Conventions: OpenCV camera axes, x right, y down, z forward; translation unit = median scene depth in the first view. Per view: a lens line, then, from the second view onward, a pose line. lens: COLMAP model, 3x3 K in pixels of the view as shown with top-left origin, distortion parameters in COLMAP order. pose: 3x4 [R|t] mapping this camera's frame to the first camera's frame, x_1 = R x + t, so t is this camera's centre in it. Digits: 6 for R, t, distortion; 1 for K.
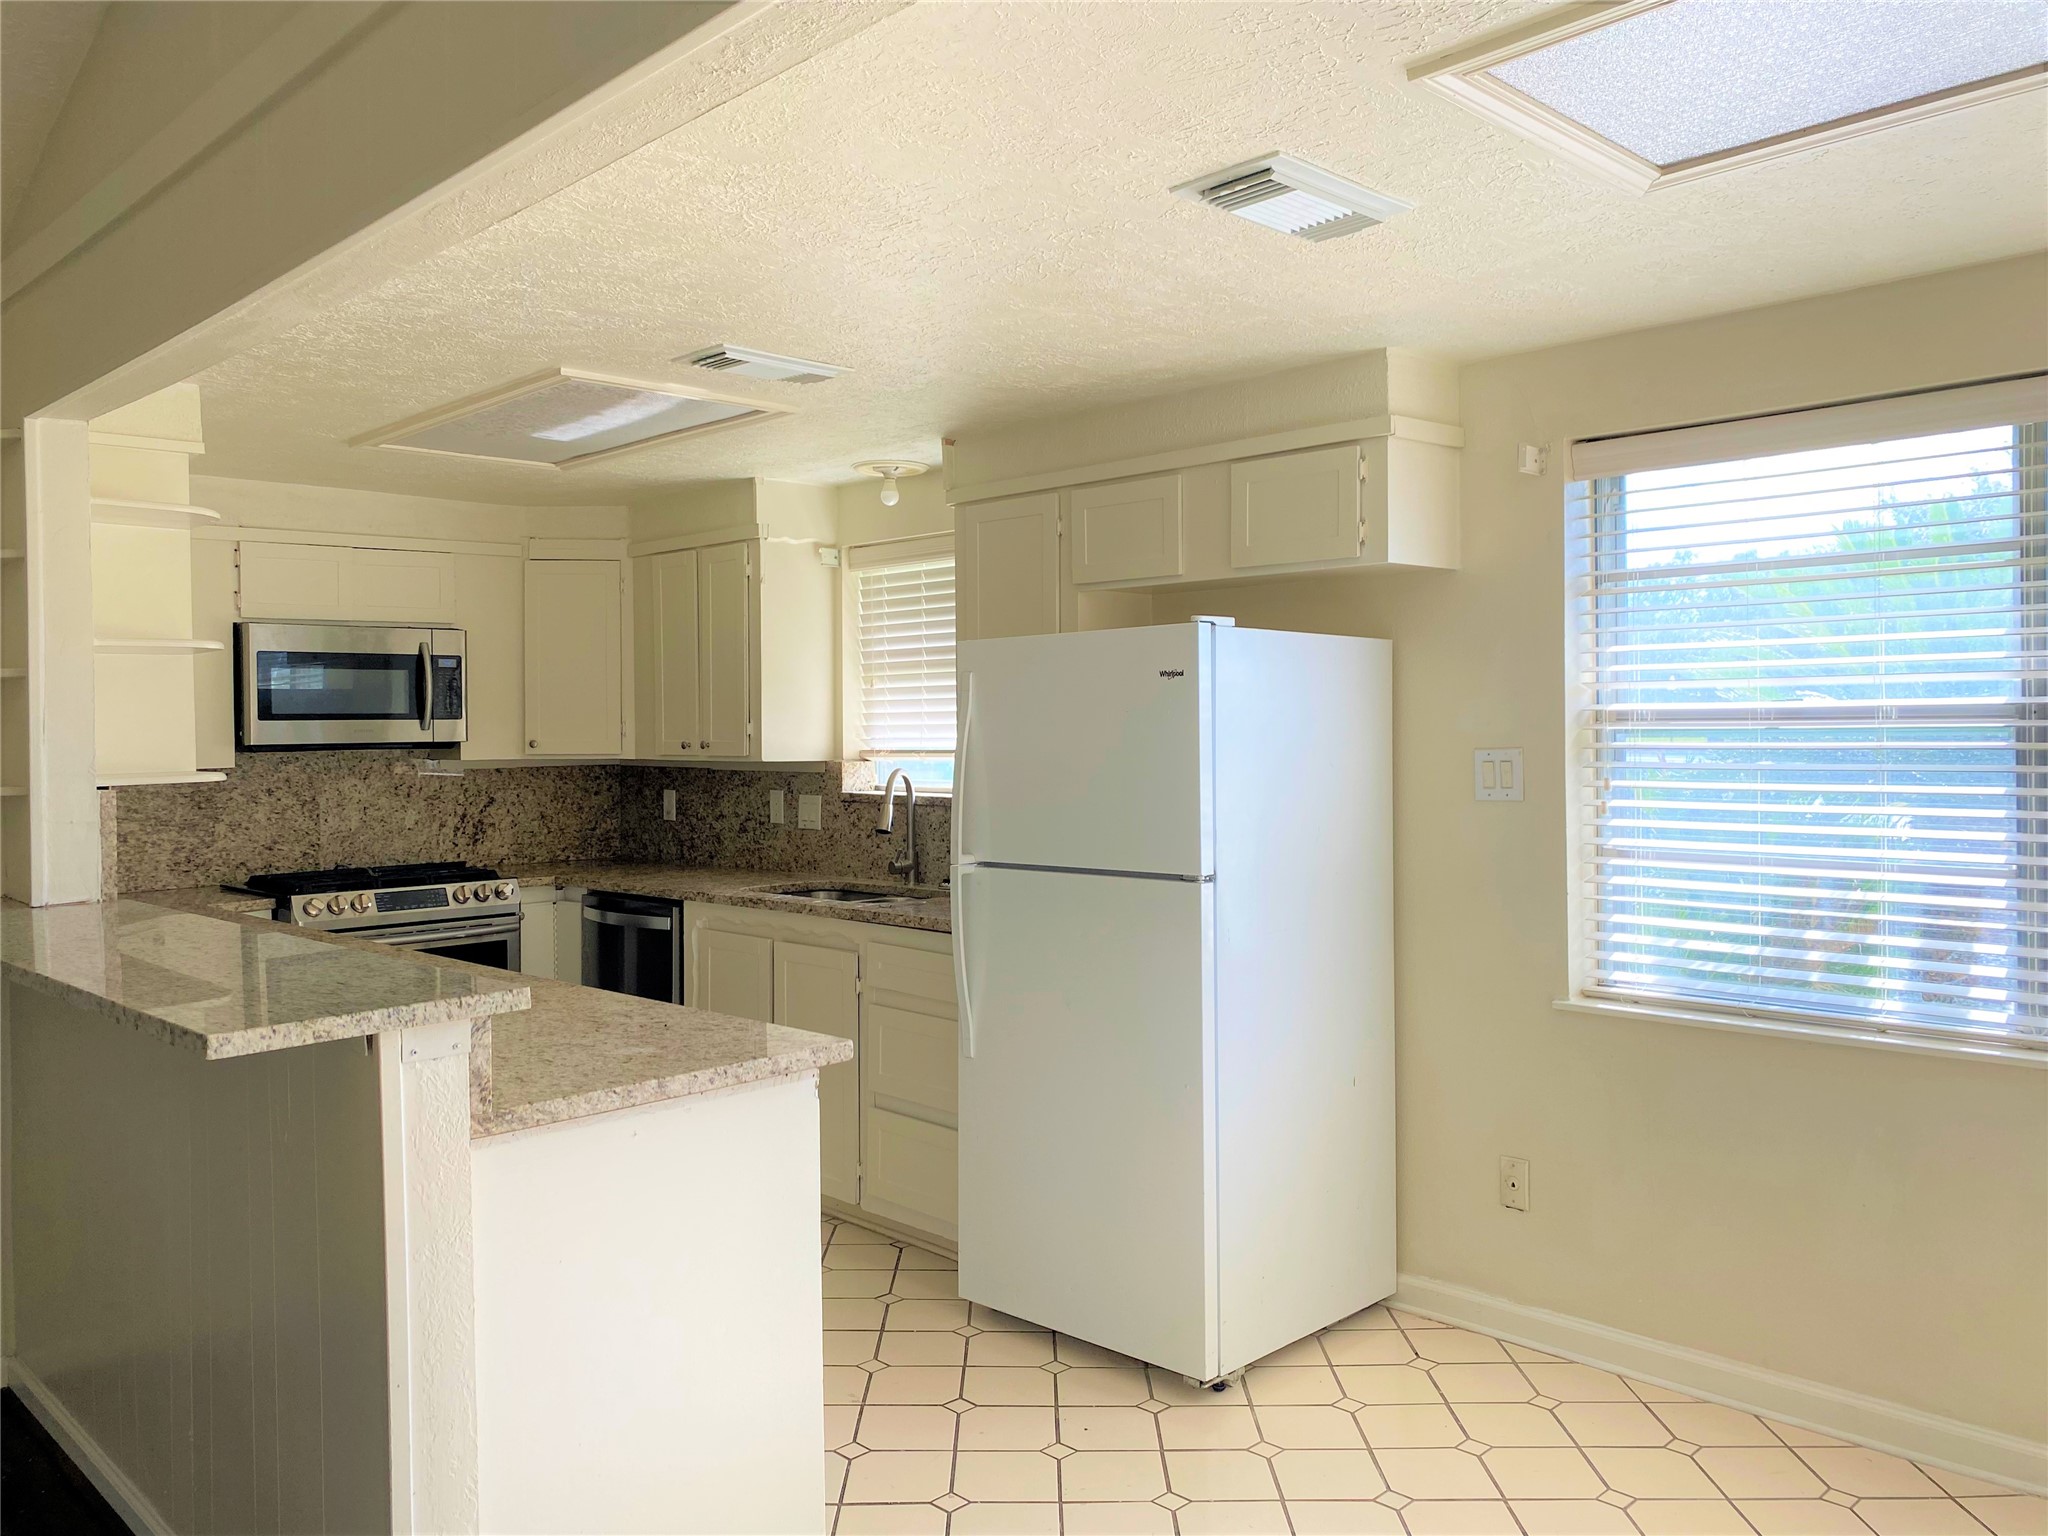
lens RADIAL K [[1579.6, 0, 1030.6], [0, 1579.6, 757.7], [0, 0, 1]] dist [0.013548, -0.000428]
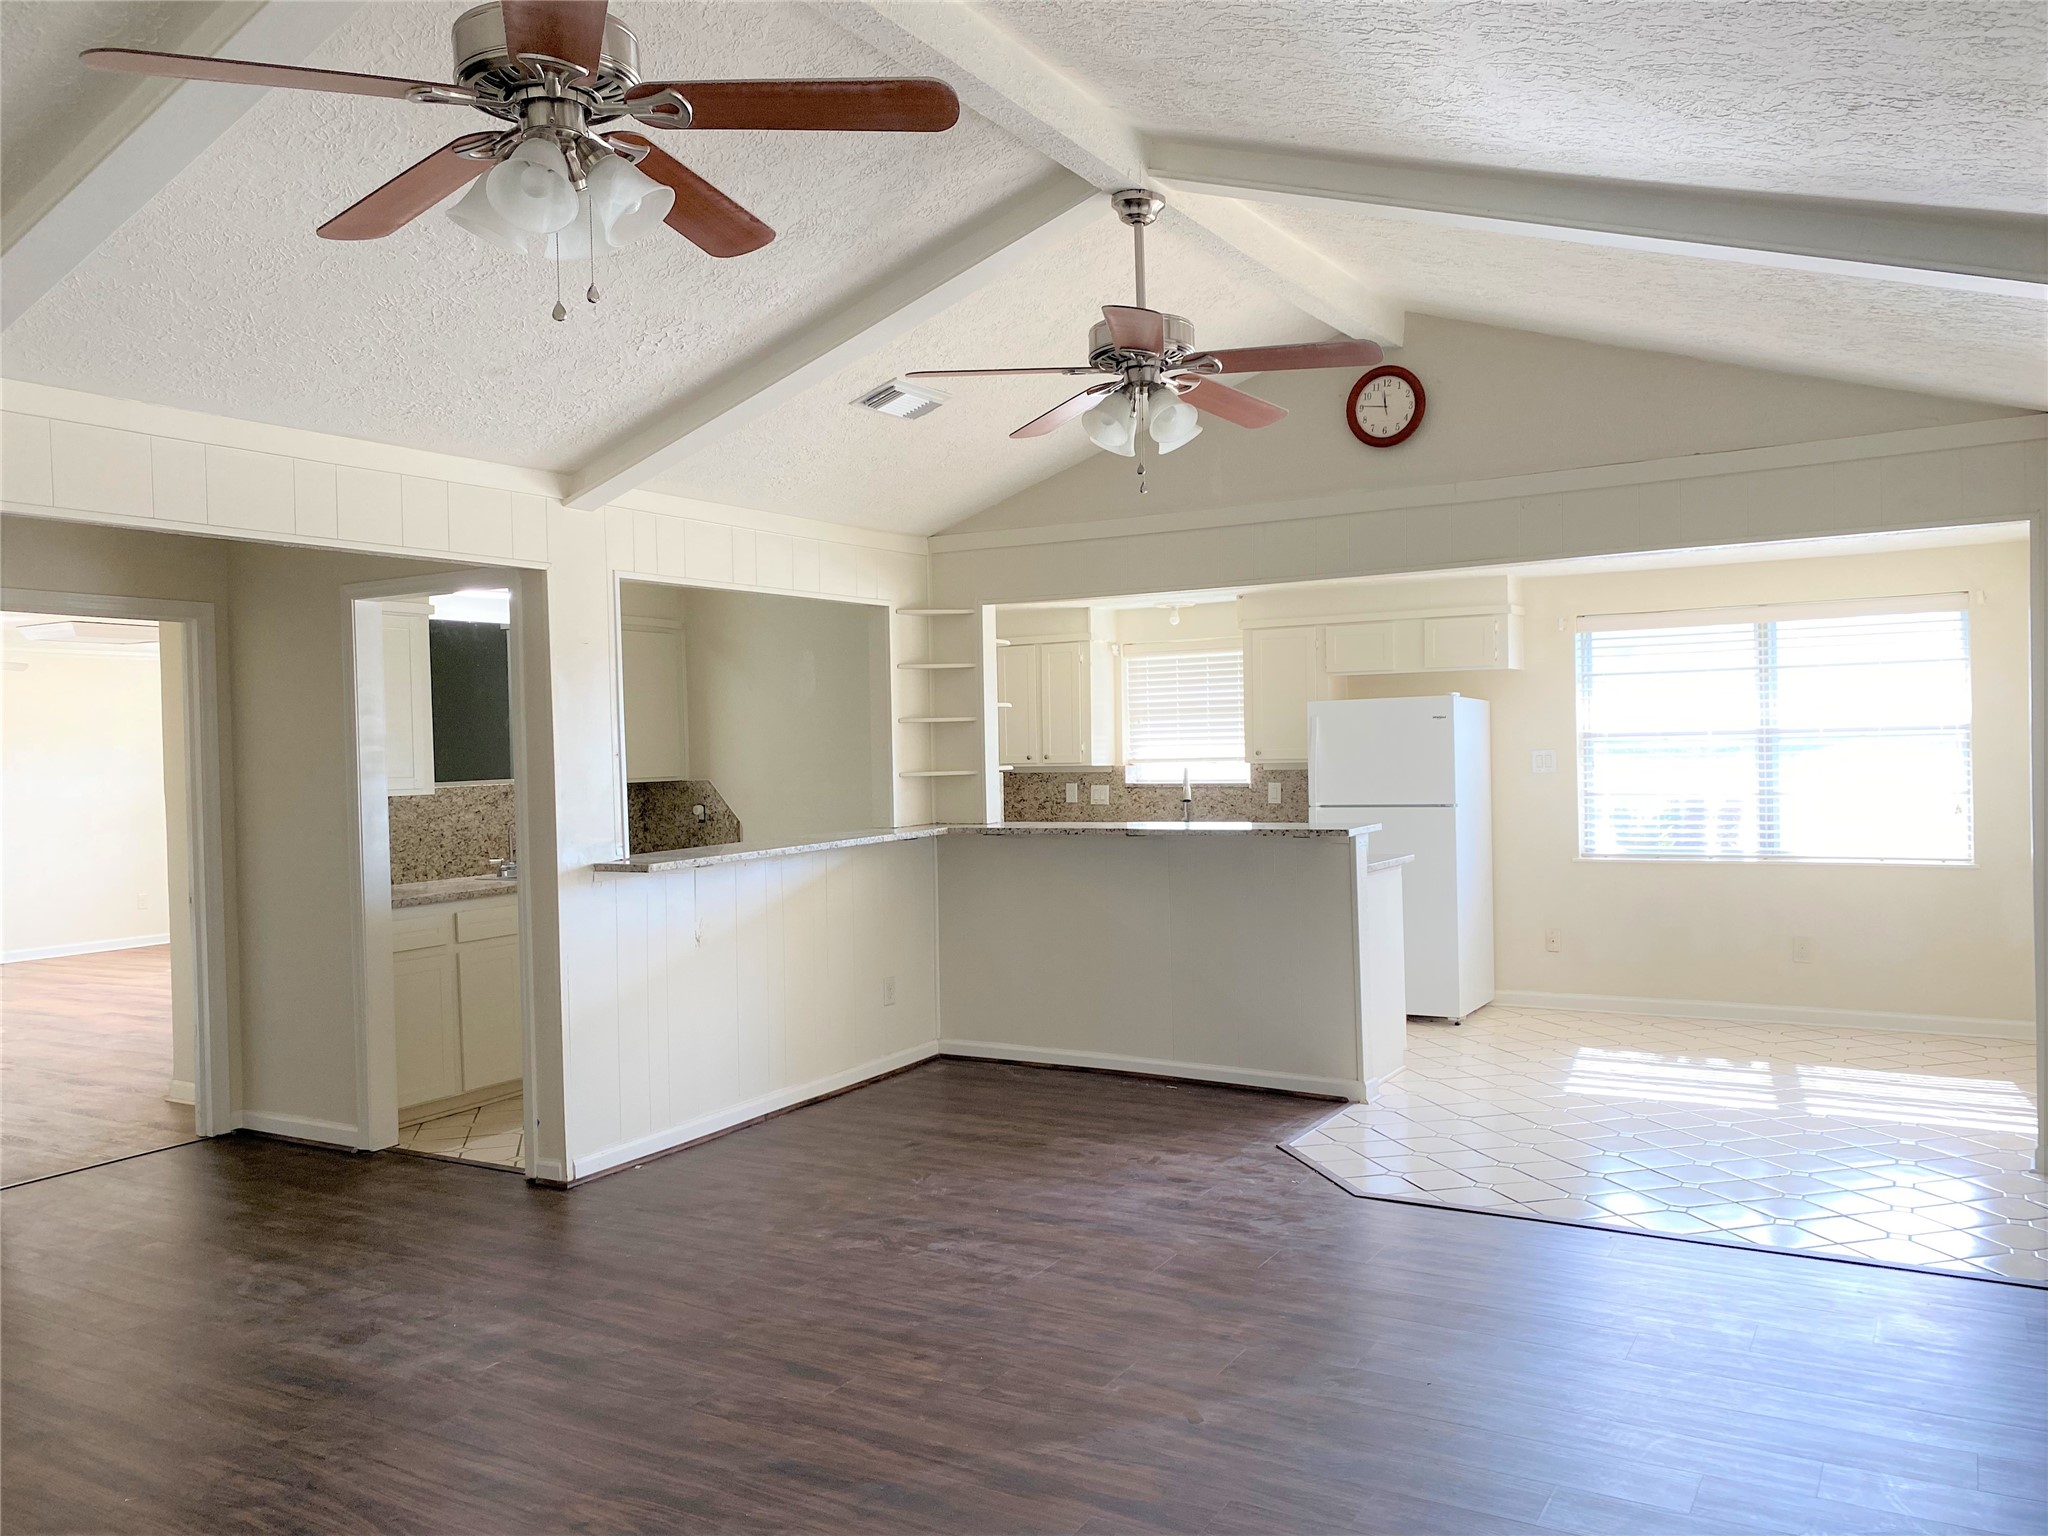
lens RADIAL K [[1579.6, 0, 1016.8], [0, 1579.6, 776.0], [0, 0, 1]] dist [0.013548, -0.000428]
pose [[0.962154, -0.003952, 0.272477, -0.794631], [0.009474, 0.999775, -0.018955, 0.051598], [-0.272341, 0.020820, 0.961976, -0.741807]]
